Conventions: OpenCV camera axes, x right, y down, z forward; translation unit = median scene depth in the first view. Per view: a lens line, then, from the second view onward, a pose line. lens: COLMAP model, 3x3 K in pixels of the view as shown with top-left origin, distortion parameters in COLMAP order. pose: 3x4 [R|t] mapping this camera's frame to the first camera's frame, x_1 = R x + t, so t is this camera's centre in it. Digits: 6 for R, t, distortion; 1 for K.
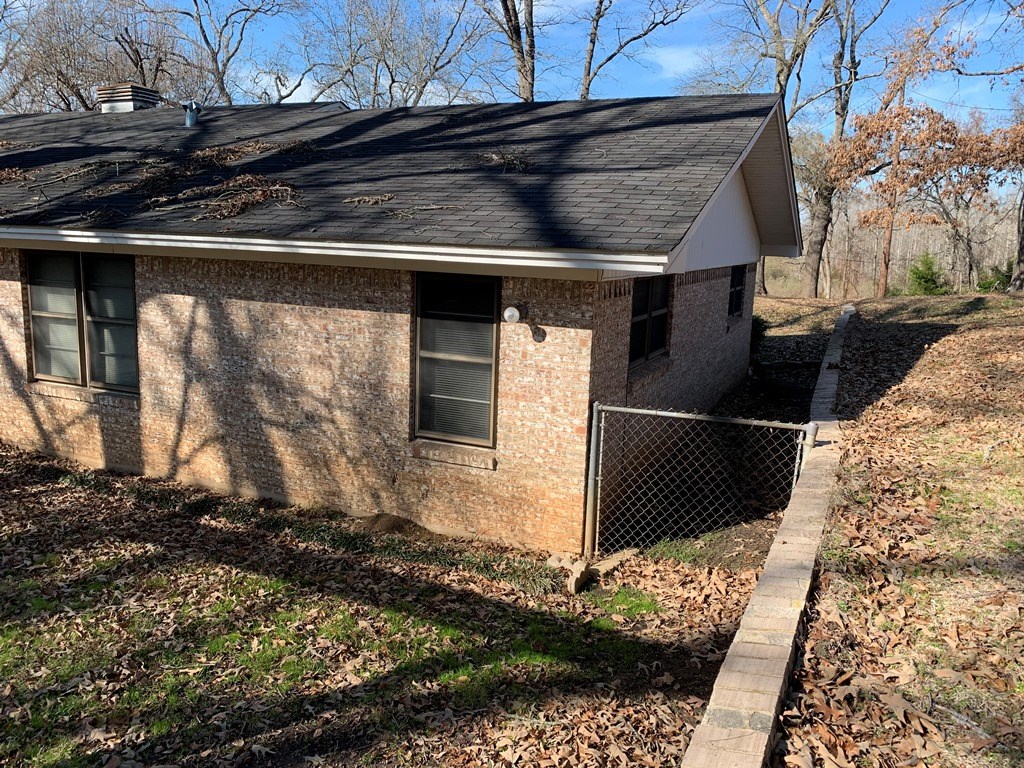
lens RADIAL K [[774.9, 0, 512.0], [0, 774.9, 384.0], [0, 0, 1]] dist [0.007990, 0.002362]
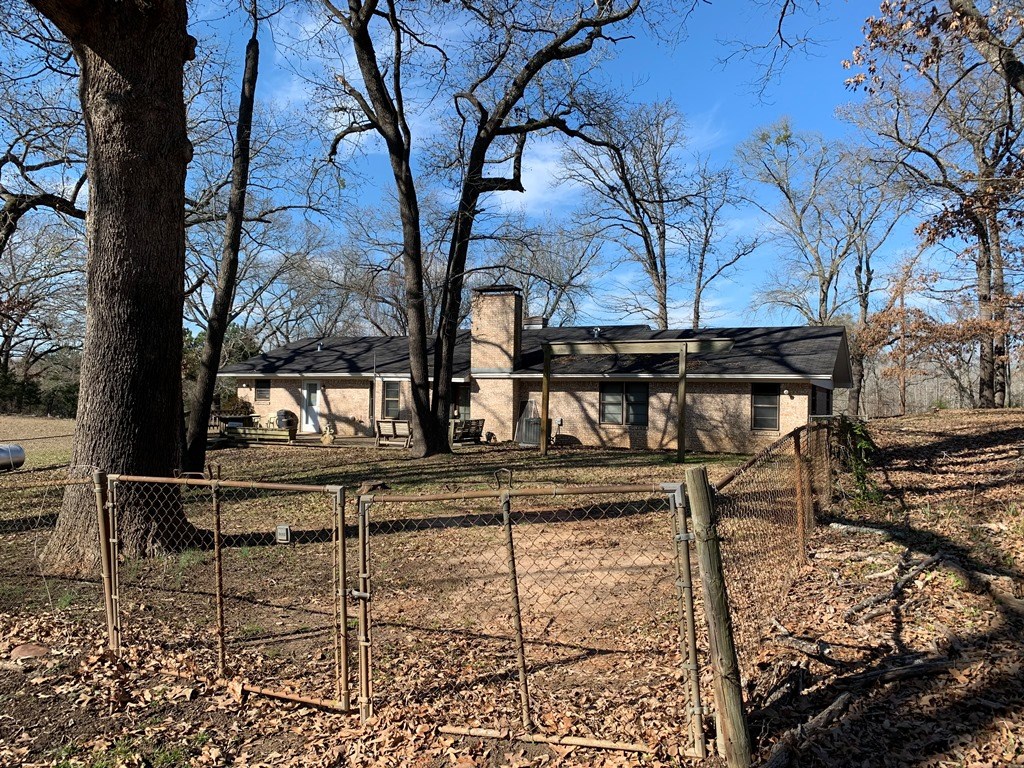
lens RADIAL K [[779.8, 0, 512.0], [0, 779.8, 384.0], [0, 0, 1]] dist [0.117233, -0.219441]
pose [[0.999406, -0.010648, -0.032774, -0.934953], [0.003602, 0.978128, -0.207971, 0.517007], [0.034272, 0.207729, 0.977586, -2.196401]]
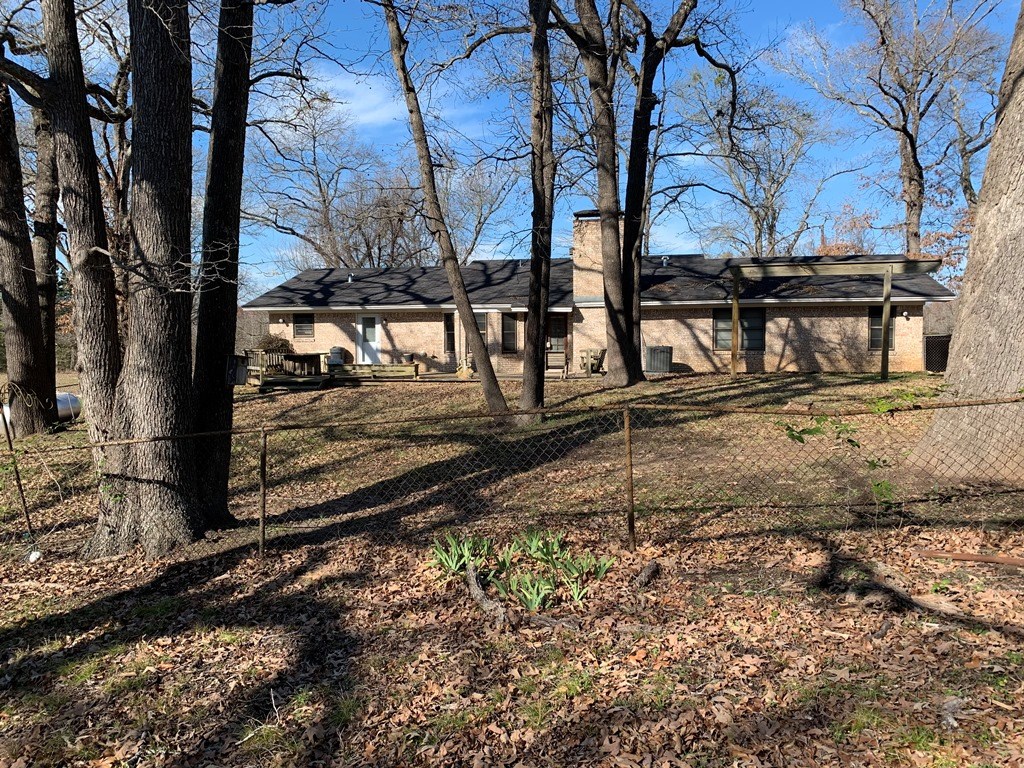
lens RADIAL K [[779.8, 0, 512.0], [0, 779.8, 384.0], [0, 0, 1]] dist [0.117233, -0.219441]
pose [[0.971681, -0.045008, 0.231969, -2.299024], [0.075981, 0.989069, -0.126368, 0.496398], [-0.223746, 0.140415, 0.964480, -1.940938]]
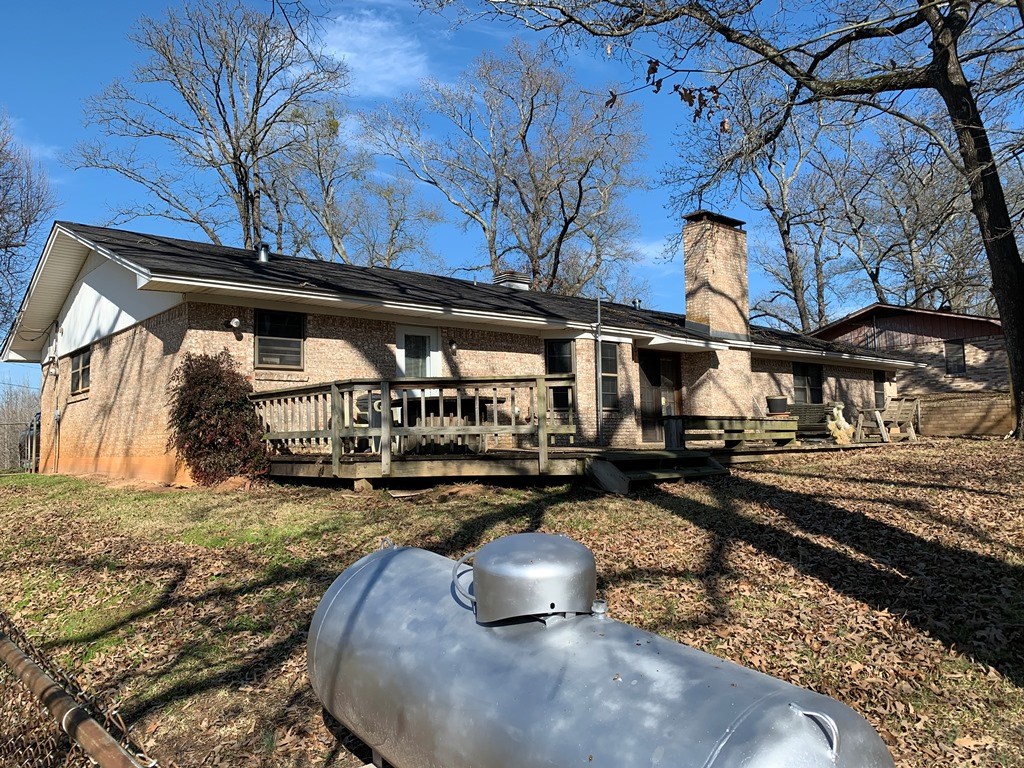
lens RADIAL K [[779.8, 0, 512.0], [0, 779.8, 384.0], [0, 0, 1]] dist [0.117233, -0.219441]
pose [[0.403139, 0.036908, 0.914394, -3.538784], [0.217780, 0.966612, -0.135031, 0.048015], [-0.888848, 0.253573, 0.381641, 0.899359]]
